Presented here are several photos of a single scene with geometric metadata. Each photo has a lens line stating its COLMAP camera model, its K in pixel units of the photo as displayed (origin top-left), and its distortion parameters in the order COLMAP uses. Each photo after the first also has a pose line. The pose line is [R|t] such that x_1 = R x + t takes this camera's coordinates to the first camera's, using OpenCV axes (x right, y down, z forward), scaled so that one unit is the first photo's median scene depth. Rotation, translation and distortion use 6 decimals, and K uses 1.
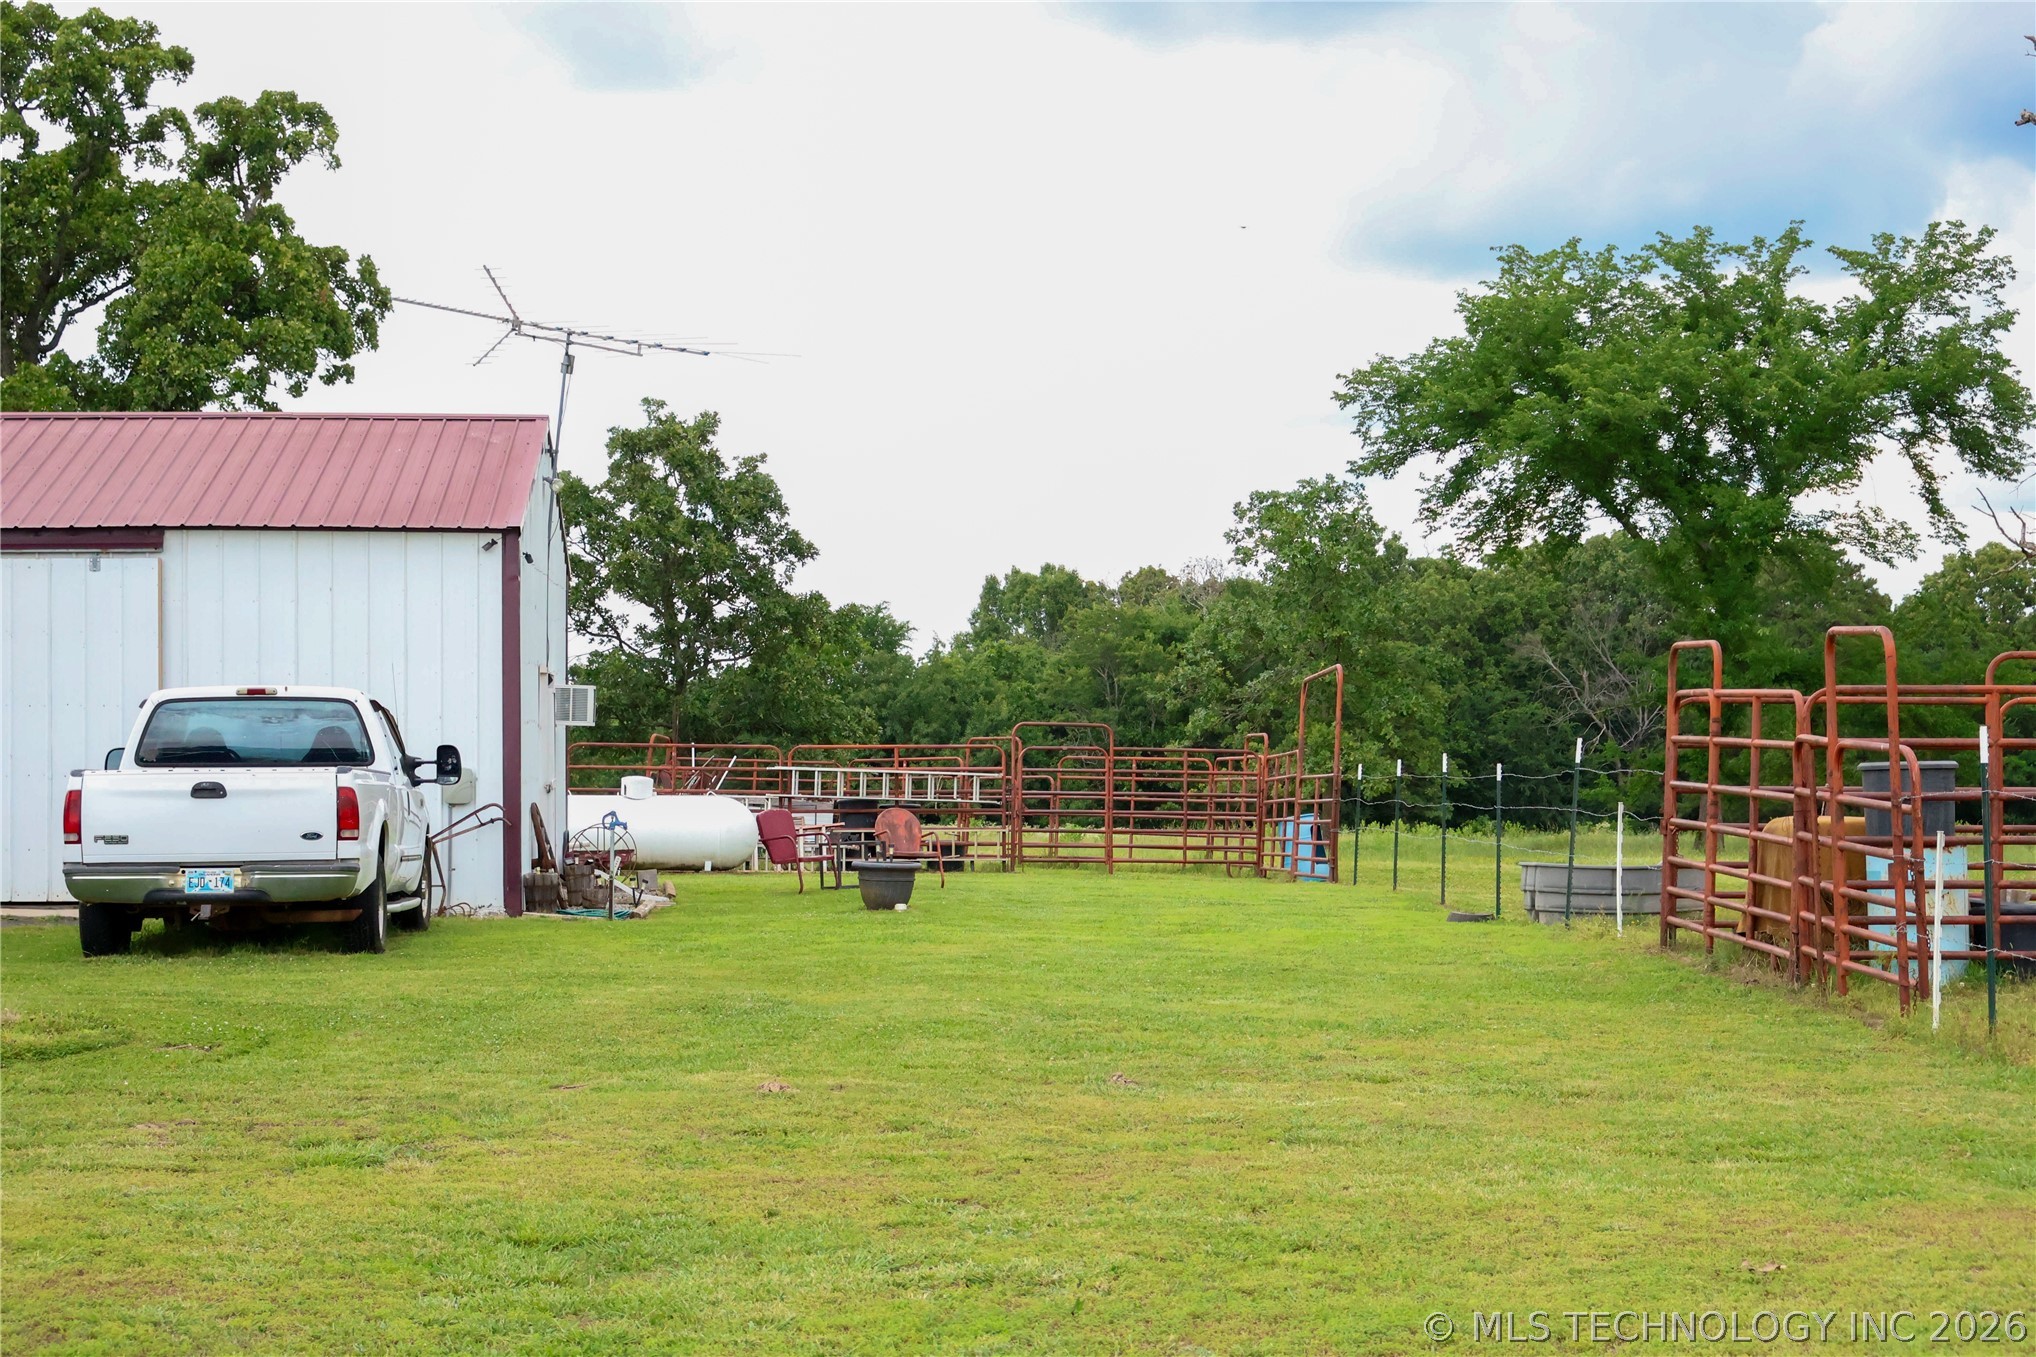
lens RADIAL K [[3517.3, 0, 1008.0], [0, 3517.3, 677.0], [0, 0, 1]] dist [0.155028, 0.000000]
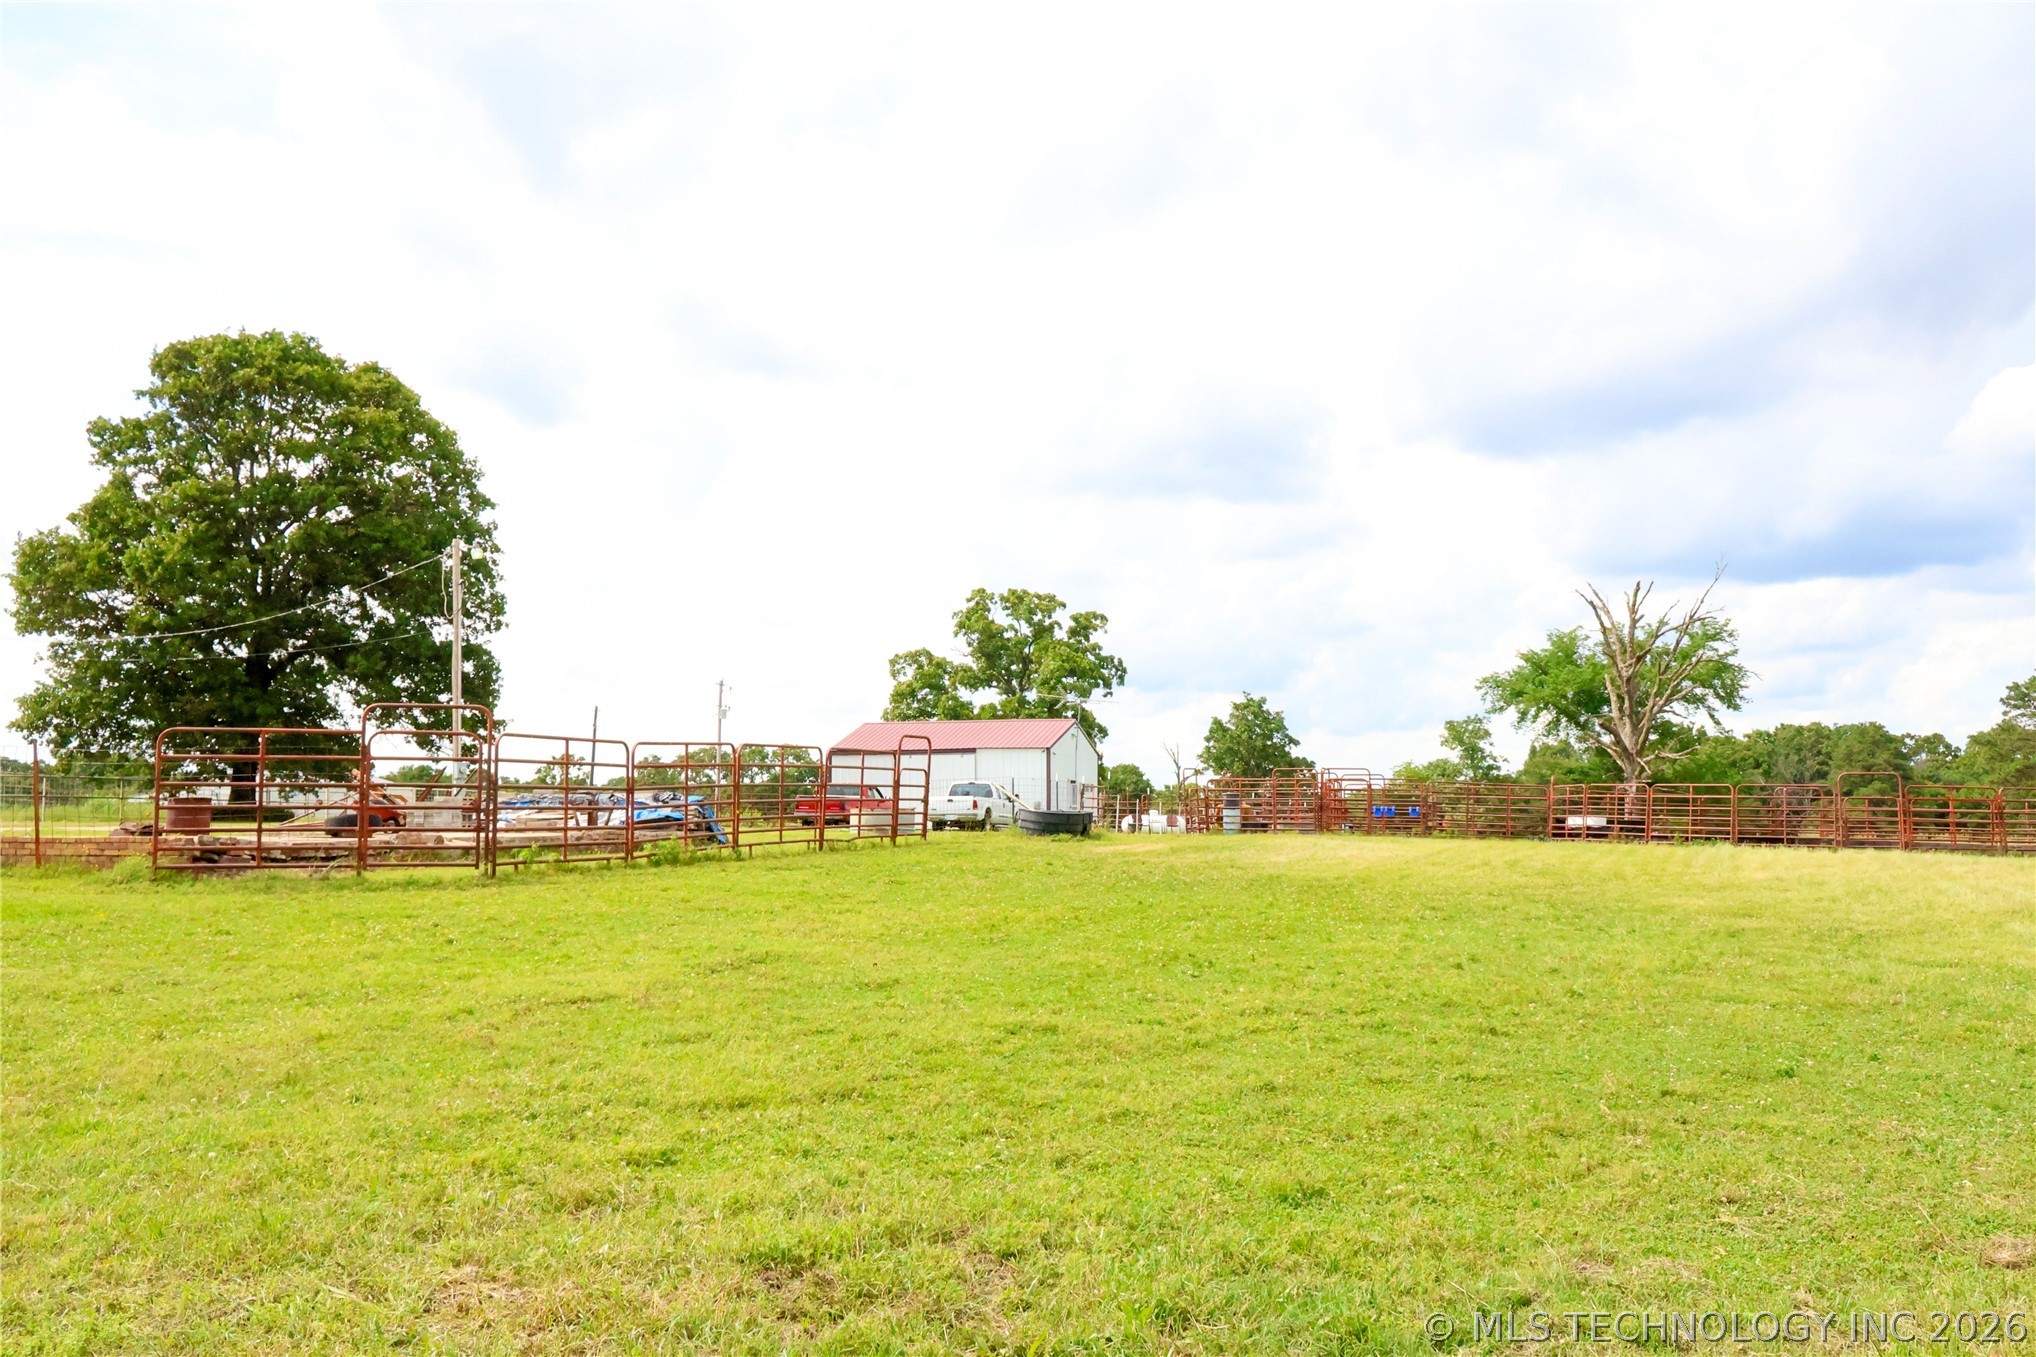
lens RADIAL K [[1702.9, 0, 1016.1], [0, 1702.9, 673.9], [0, 0, 1]] dist [-0.007573, -0.001663]
pose [[0.931594, -0.025000, -0.362639, 0.249208], [-0.000503, 0.997543, -0.070061, 0.006935], [0.363500, 0.065450, 0.929292, -0.420389]]
